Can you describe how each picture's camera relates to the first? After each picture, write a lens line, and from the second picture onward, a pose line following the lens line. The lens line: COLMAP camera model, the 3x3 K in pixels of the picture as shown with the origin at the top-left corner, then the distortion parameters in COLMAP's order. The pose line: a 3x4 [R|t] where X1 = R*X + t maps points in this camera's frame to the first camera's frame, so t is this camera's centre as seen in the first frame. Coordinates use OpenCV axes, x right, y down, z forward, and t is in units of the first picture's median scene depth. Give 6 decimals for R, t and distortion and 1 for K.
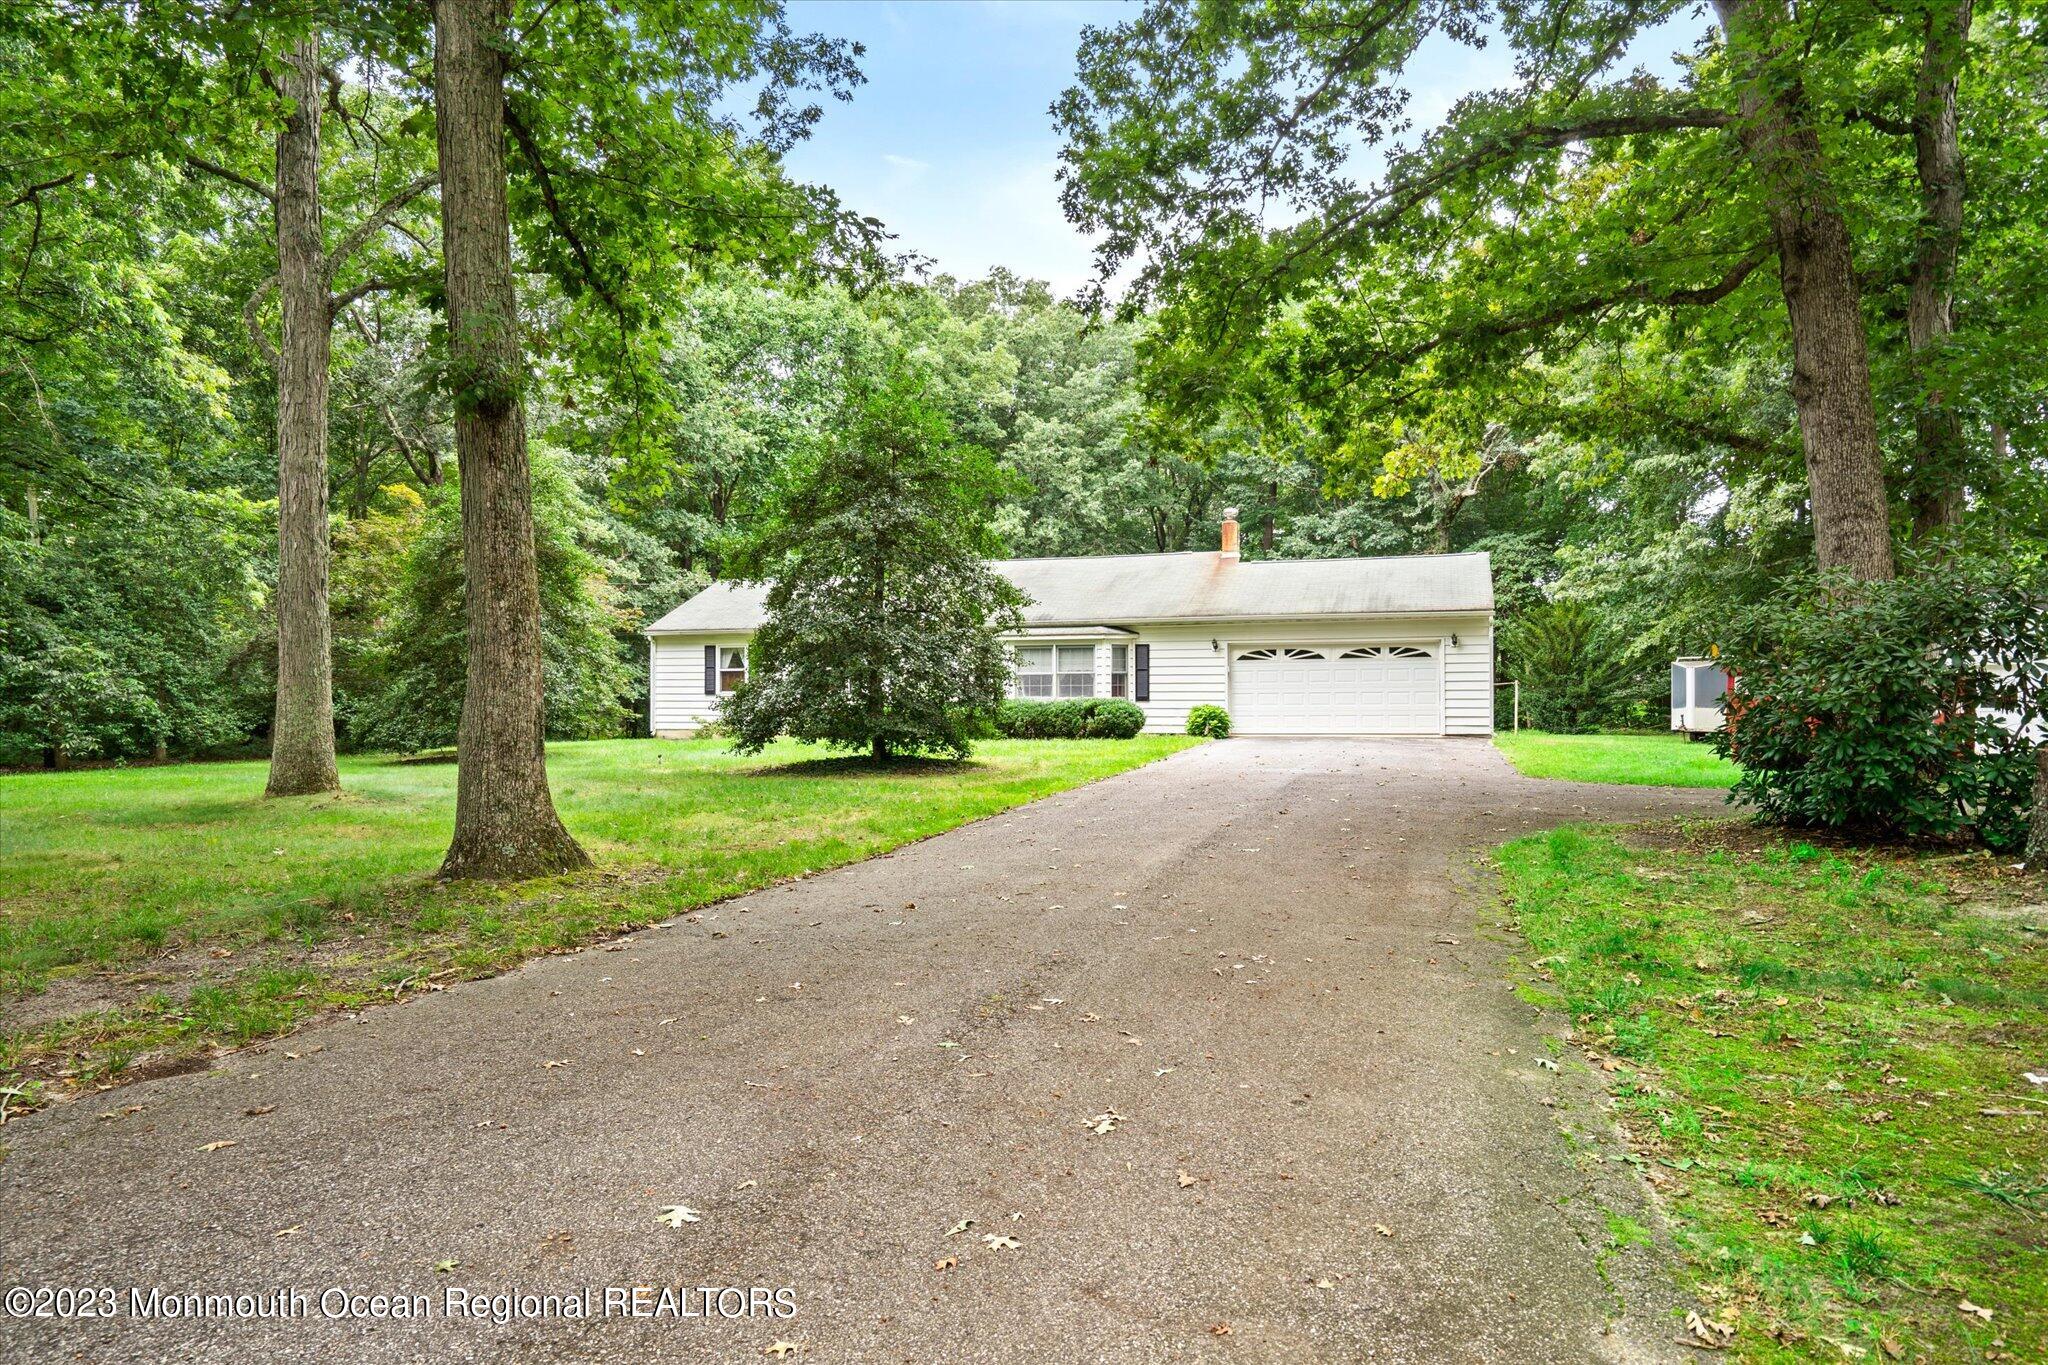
lens RADIAL K [[1307.0, 0, 1024.1], [0, 1307.0, 741.7], [0, 0, 1]] dist [-0.026153, 0.052940]
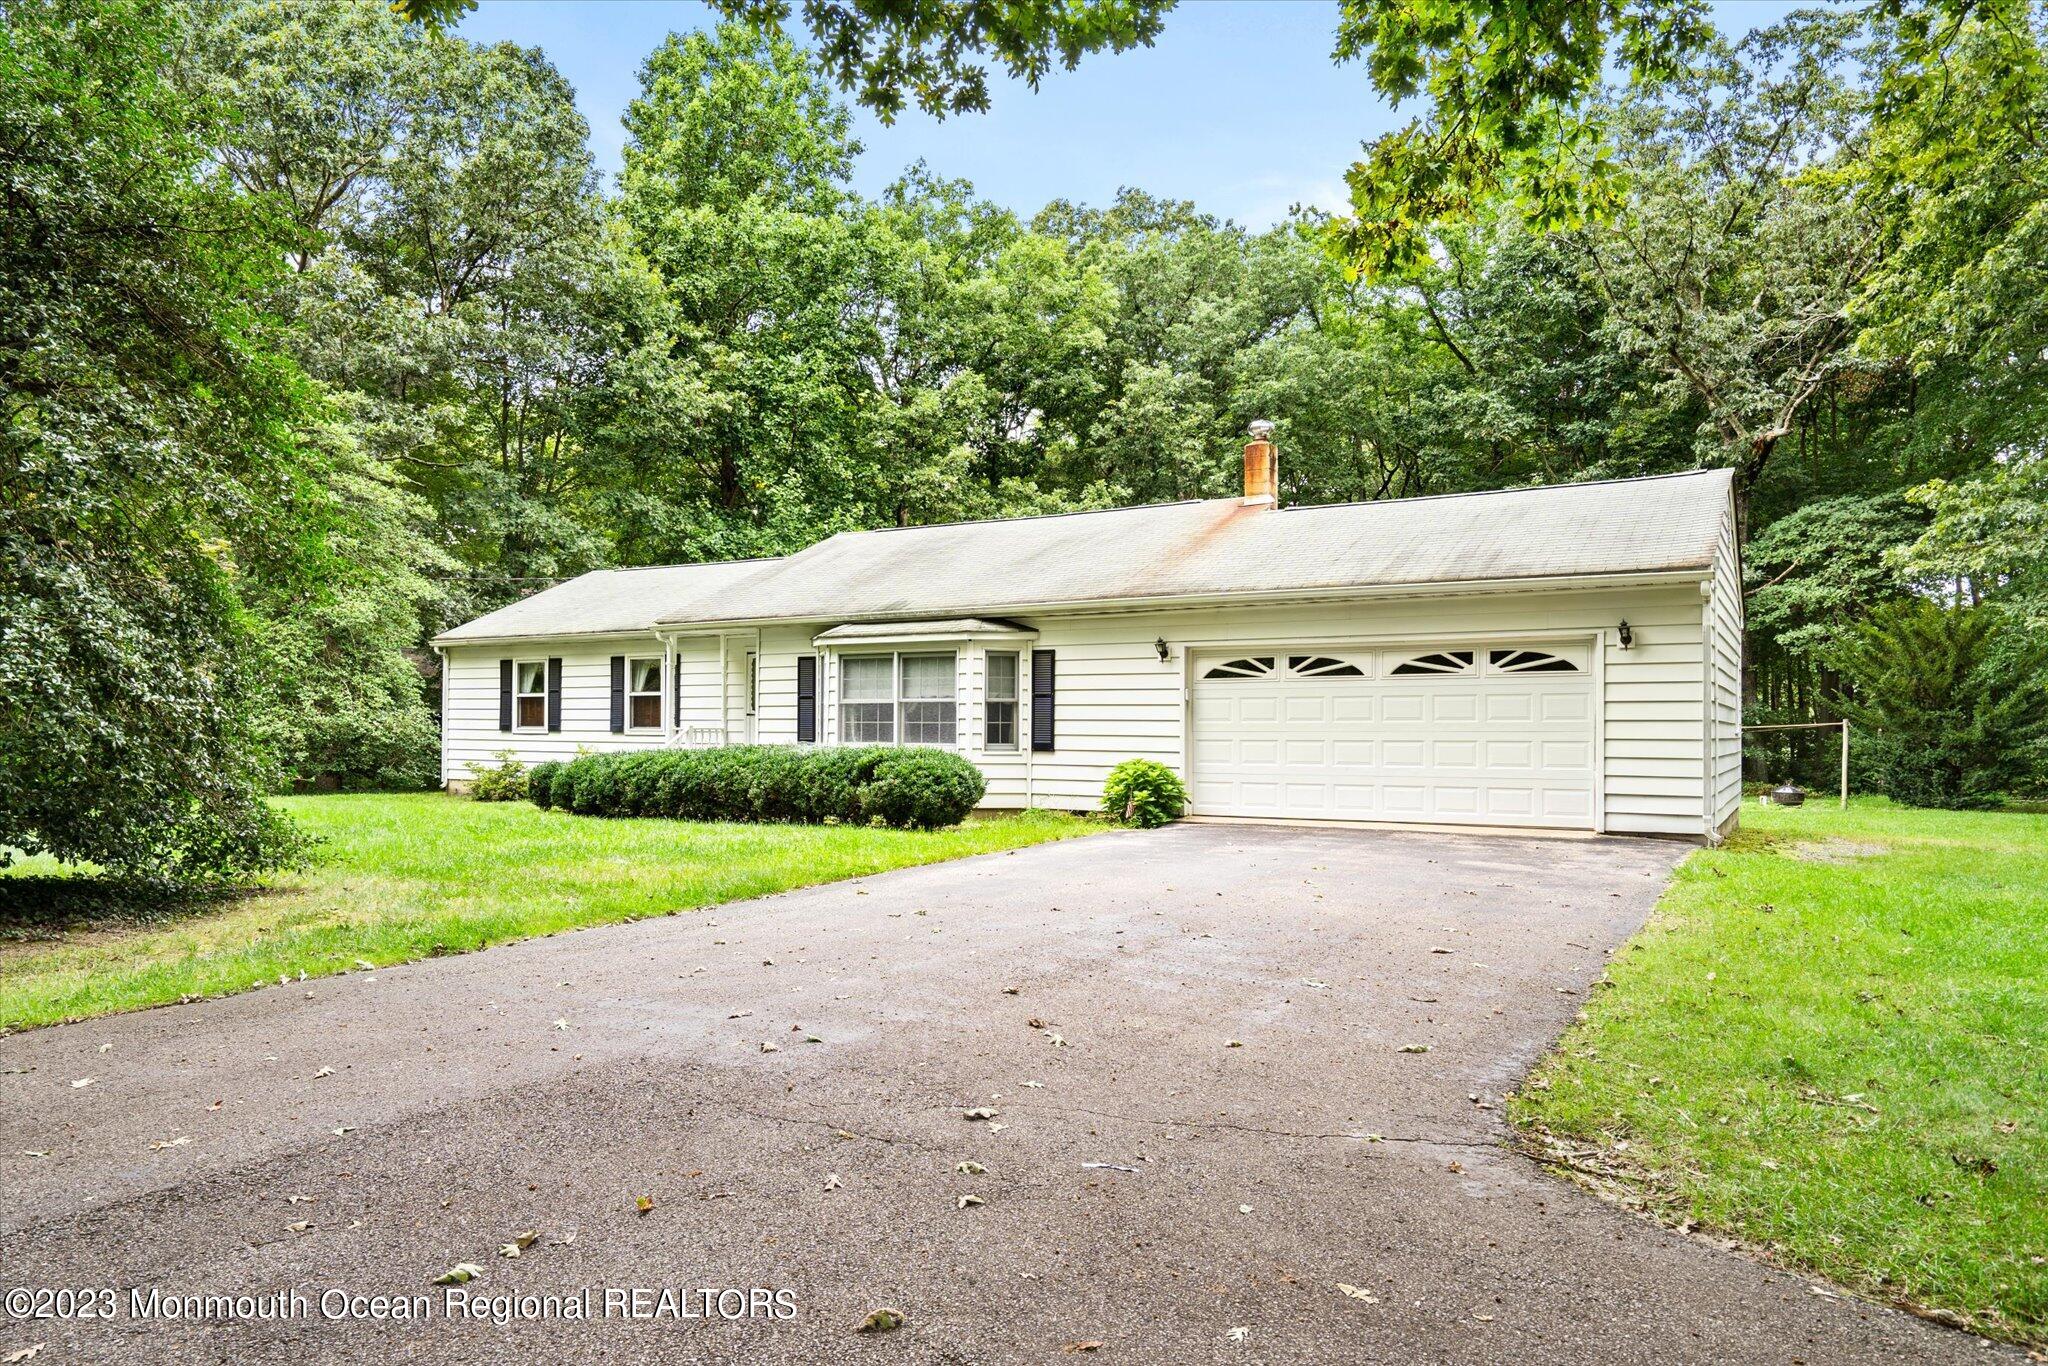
lens RADIAL K [[1307.0, 0, 1024.1], [0, 1307.0, 742.2], [0, 0, 1]] dist [-0.026153, 0.052940]
pose [[0.971453, 0.012233, -0.236918, 0.213938], [-0.018083, 0.999583, -0.022534, -0.022211], [0.236544, 0.026175, 0.971268, 0.452164]]
